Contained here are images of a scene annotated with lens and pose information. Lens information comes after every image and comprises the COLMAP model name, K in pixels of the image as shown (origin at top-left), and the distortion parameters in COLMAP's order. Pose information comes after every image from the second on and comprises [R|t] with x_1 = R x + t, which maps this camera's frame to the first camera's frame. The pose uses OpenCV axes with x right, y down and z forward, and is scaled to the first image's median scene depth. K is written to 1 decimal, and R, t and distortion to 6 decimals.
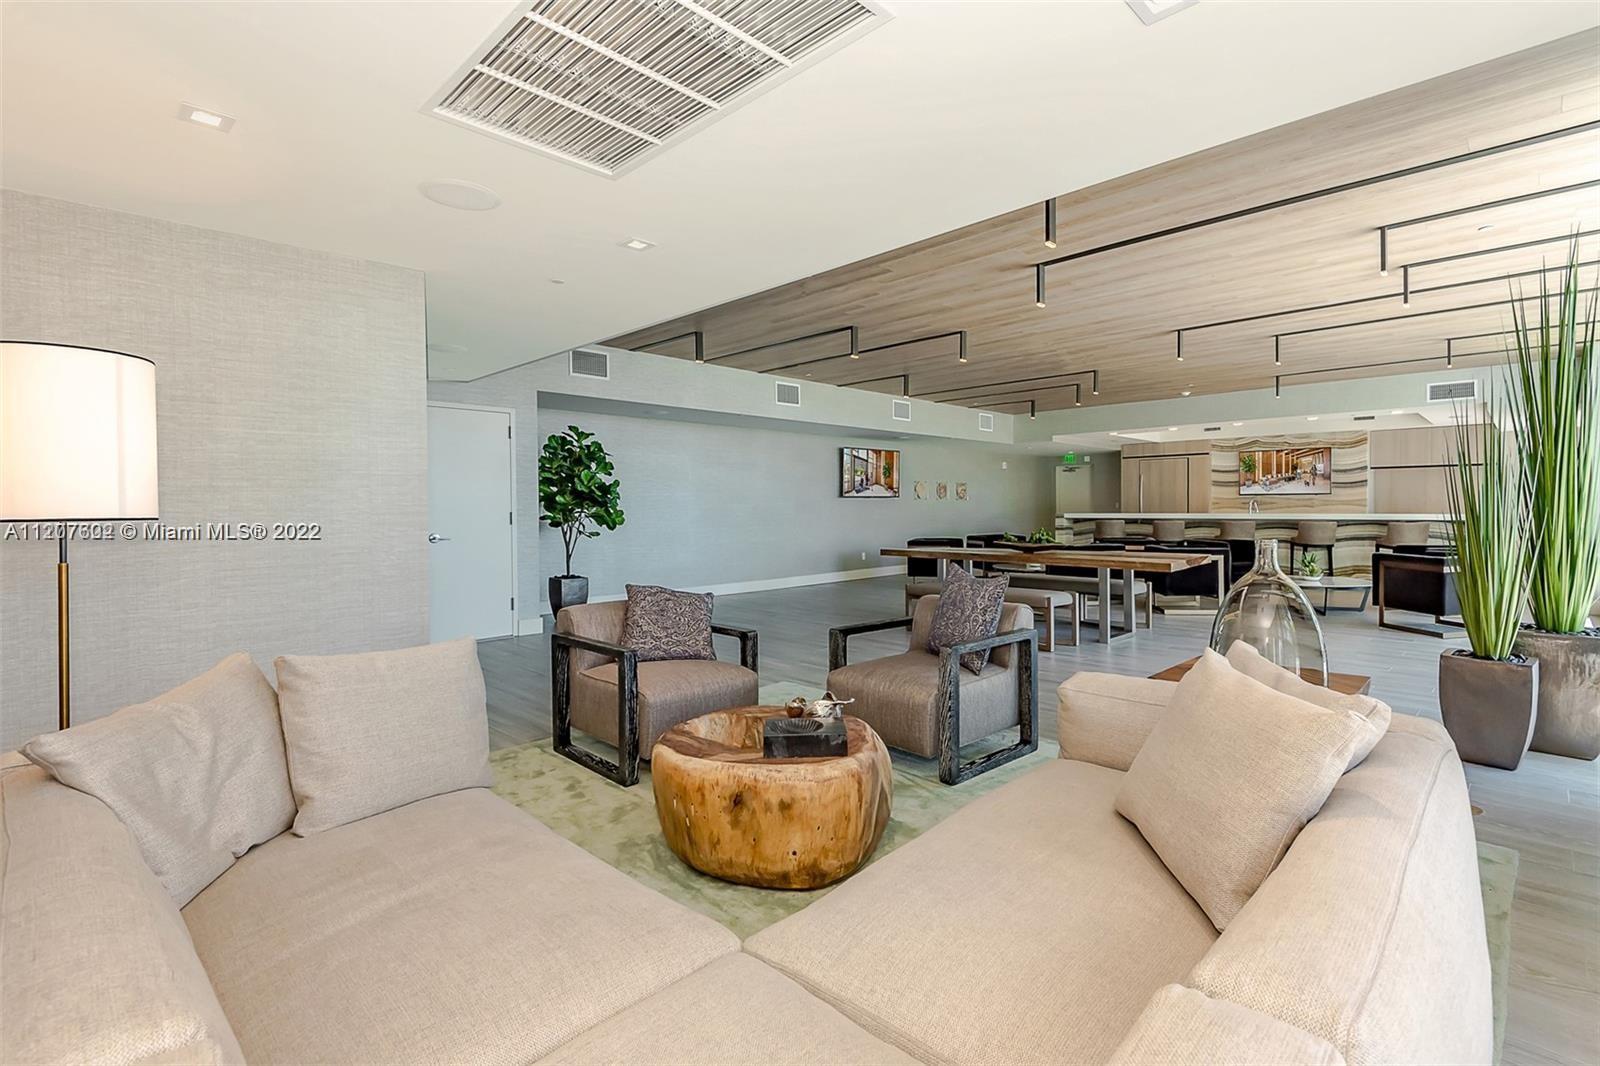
lens RADIAL K [[741.6, 0, 801.6], [0, 741.6, 502.5], [0, 0, 1]] dist [-0.000295, -0.000055]
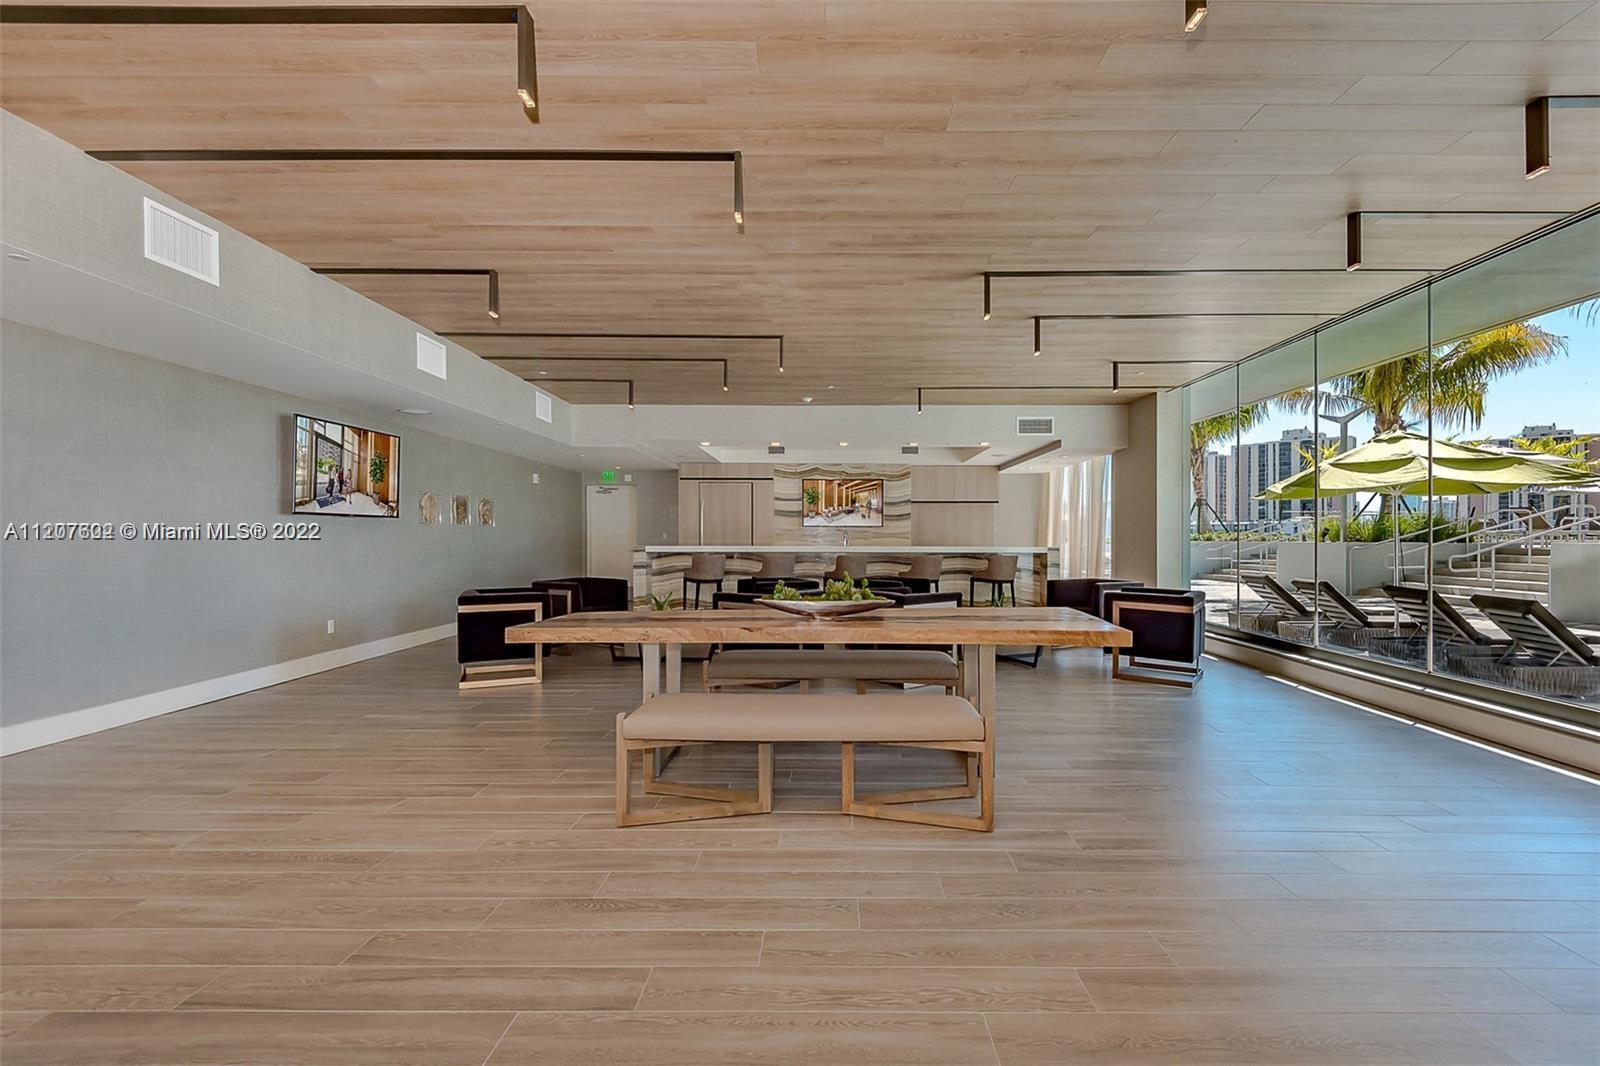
lens RADIAL K [[765.6, 0, 800.0], [0, 765.6, 533.0], [0, 0, 1]] dist [-0.000837, -0.000224]
pose [[0.714073, 0.015941, 0.699890, -0.057990], [-0.008765, 0.999866, -0.013831, 0.010112], [-0.700016, 0.003742, 0.714117, 0.373707]]
